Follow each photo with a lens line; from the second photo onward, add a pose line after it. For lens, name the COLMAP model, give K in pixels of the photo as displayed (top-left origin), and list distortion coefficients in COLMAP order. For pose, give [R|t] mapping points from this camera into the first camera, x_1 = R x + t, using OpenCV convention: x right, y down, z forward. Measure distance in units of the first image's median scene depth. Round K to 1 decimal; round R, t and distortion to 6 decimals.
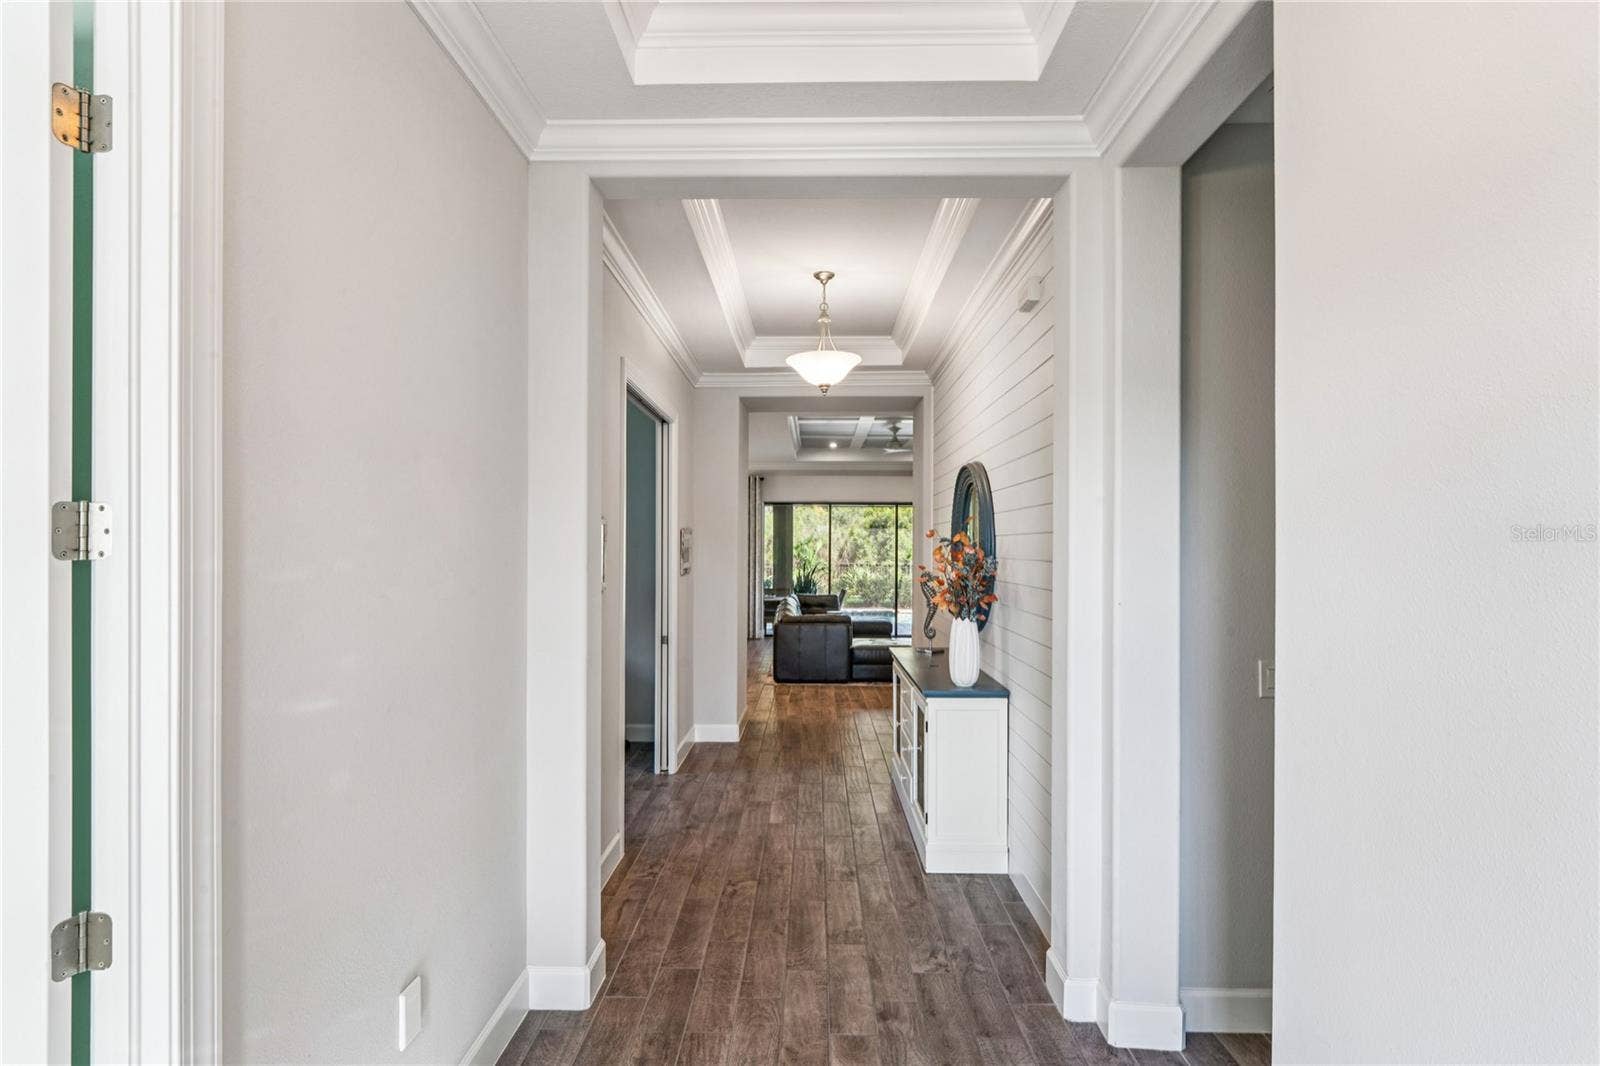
lens RADIAL K [[825.9, 0, 799.2], [0, 825.9, 539.4], [0, 0, 1]] dist [-0.002456, 0.001265]
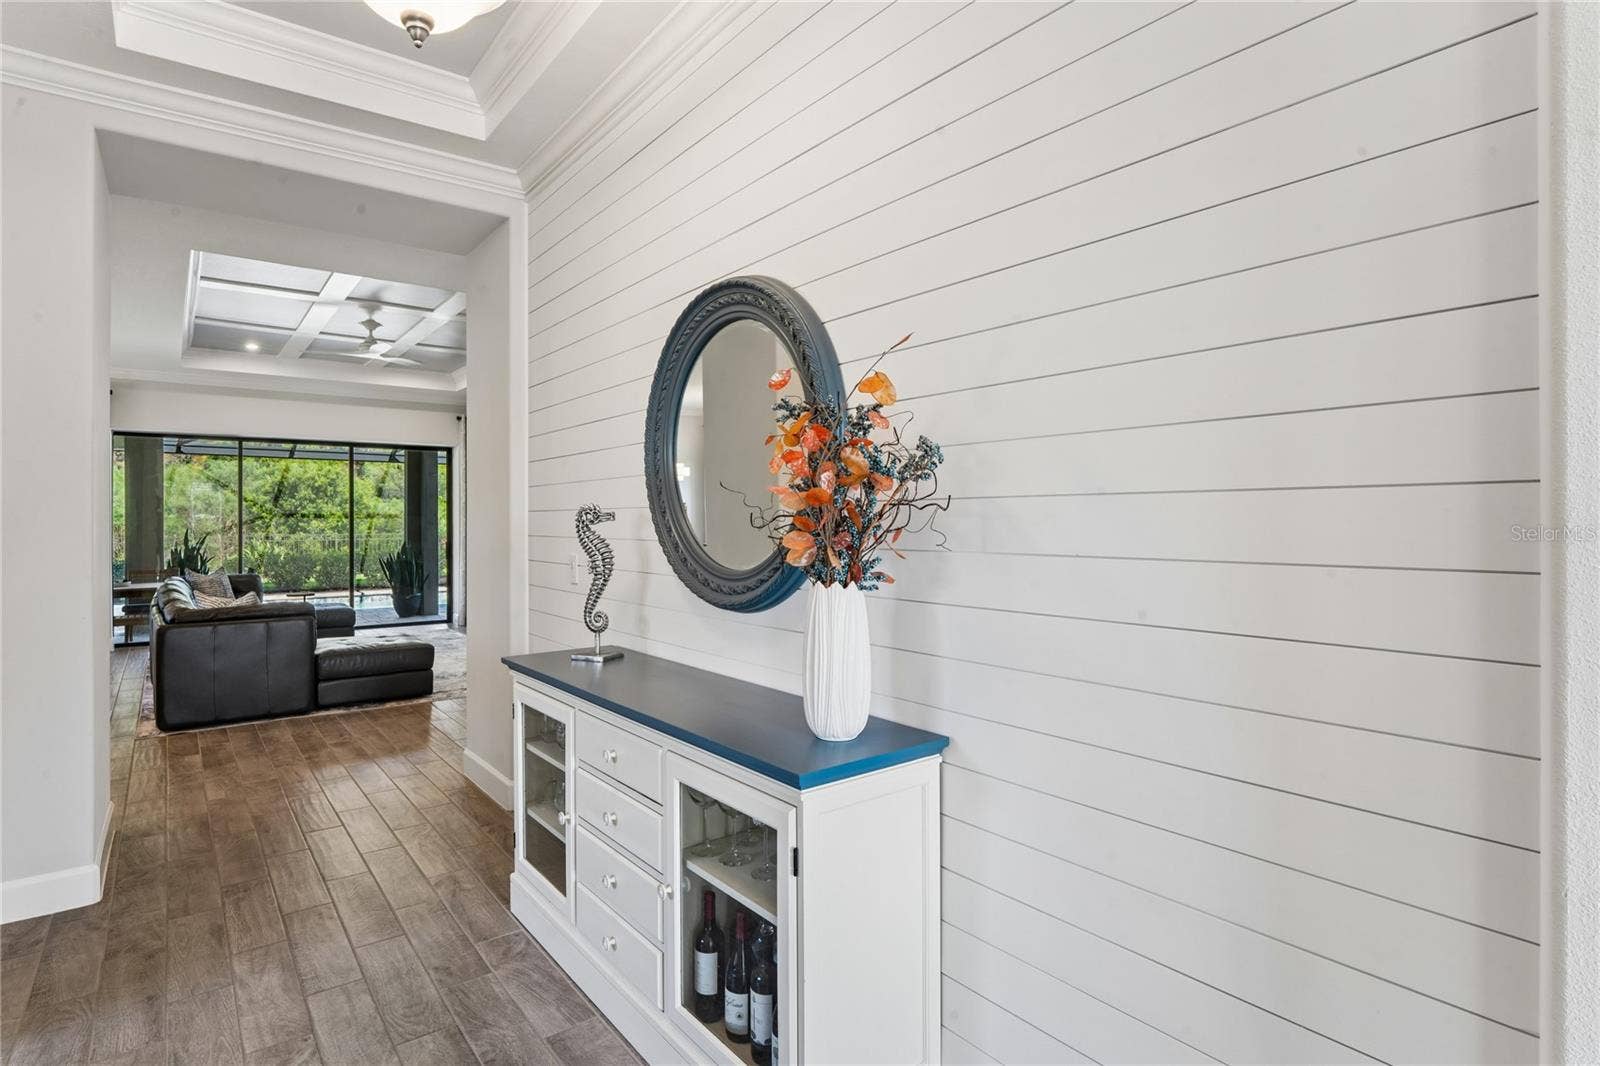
lens RADIAL K [[825.9, 0, 793.6], [0, 825.9, 511.0], [0, 0, 1]] dist [-0.002456, 0.001265]
pose [[0.784869, -0.005151, 0.619640, -0.038907], [0.005563, 0.999984, 0.001266, 0.025179], [-0.619637, 0.002453, 0.784885, 0.298285]]
